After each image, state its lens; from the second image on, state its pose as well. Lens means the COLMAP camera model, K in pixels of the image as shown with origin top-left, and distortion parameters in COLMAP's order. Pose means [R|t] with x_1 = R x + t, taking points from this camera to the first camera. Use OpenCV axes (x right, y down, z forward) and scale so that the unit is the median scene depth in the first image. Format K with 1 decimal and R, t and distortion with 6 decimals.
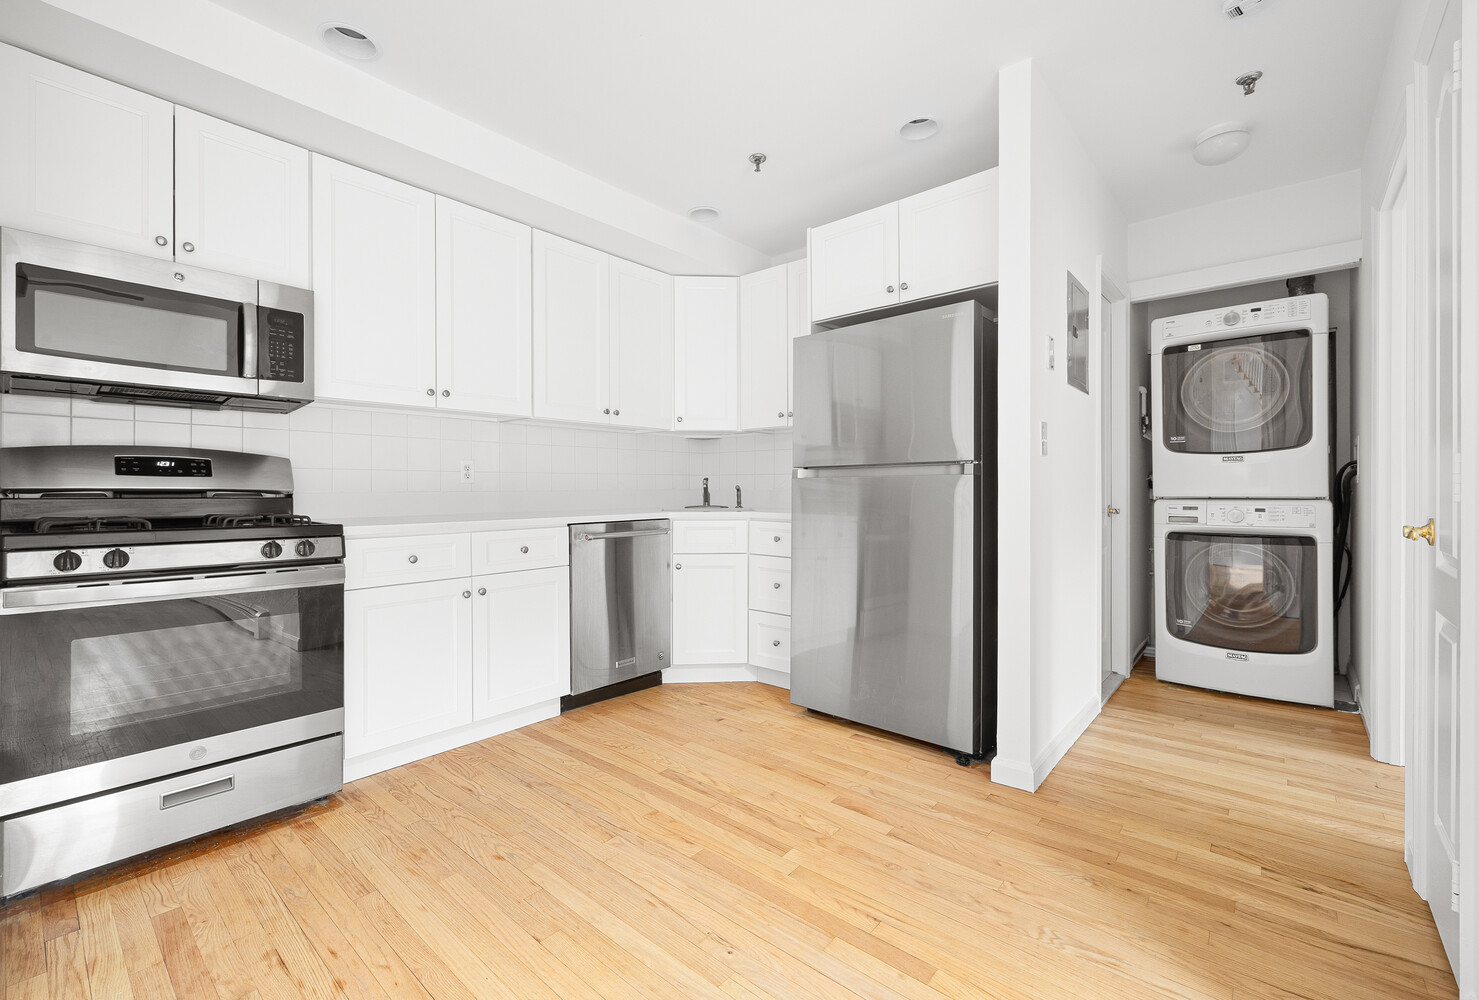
lens RADIAL K [[643.6, 0, 739.0], [0, 643.6, 491.2], [0, 0, 1]] dist [0.003425, 0.000184]
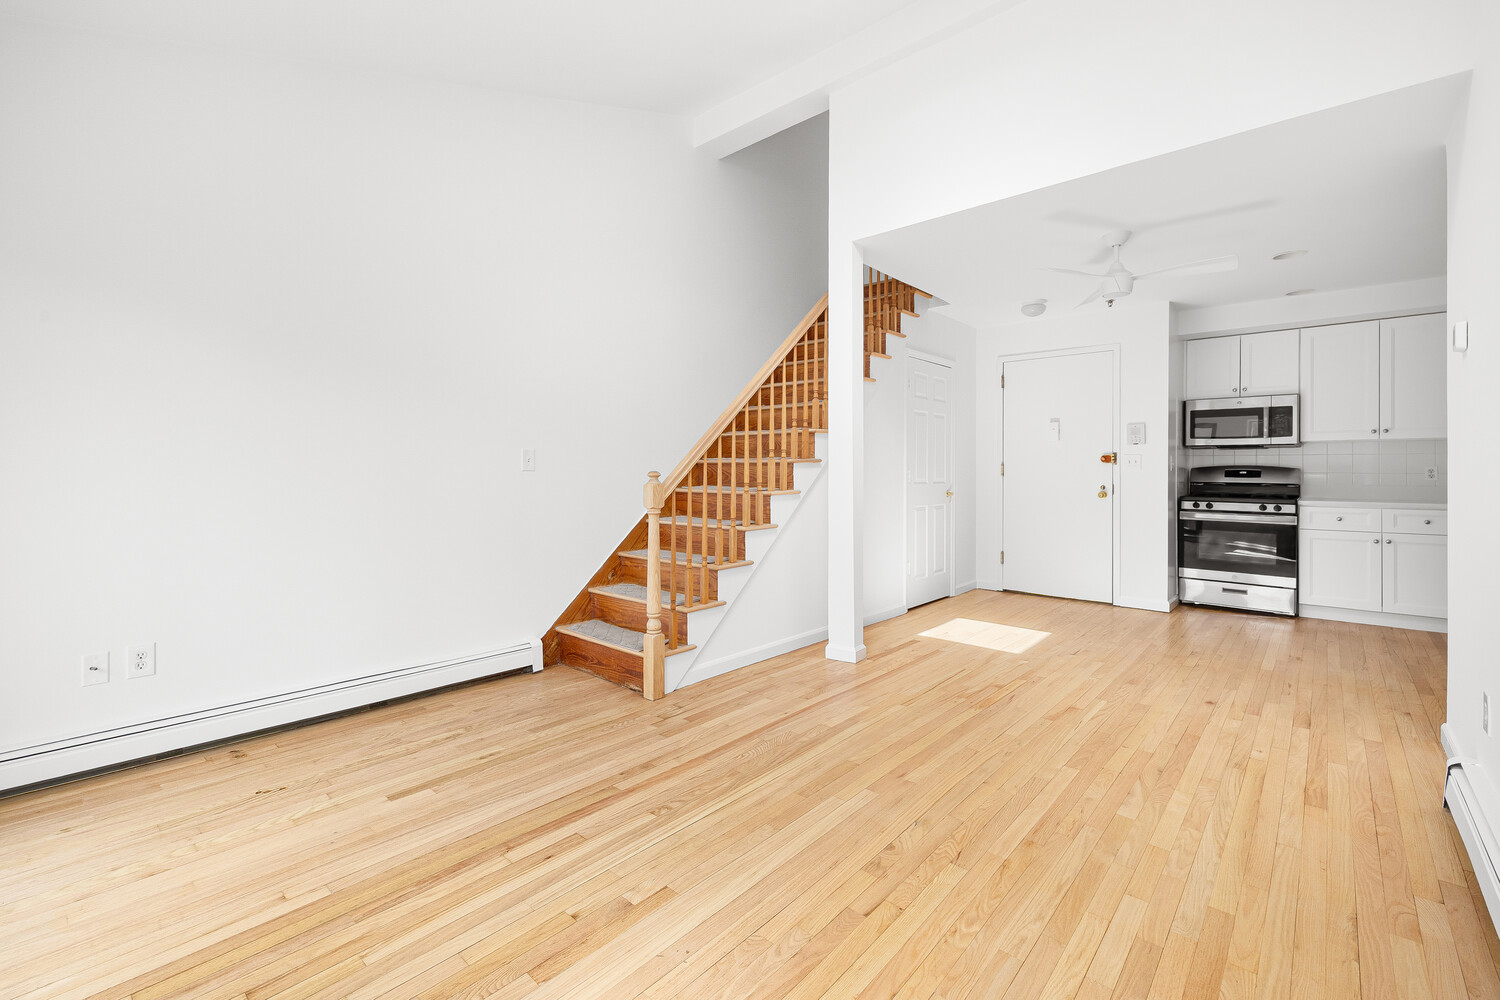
lens RADIAL K [[652.8, 0, 755.8], [0, 652.8, 474.1], [0, 0, 1]] dist [0.003425, 0.000184]
pose [[0.039798, 0.004050, -0.999200, 1.600348], [-0.008373, 0.999958, 0.003720, -0.031366], [0.999173, 0.008218, 0.039830, -1.002514]]
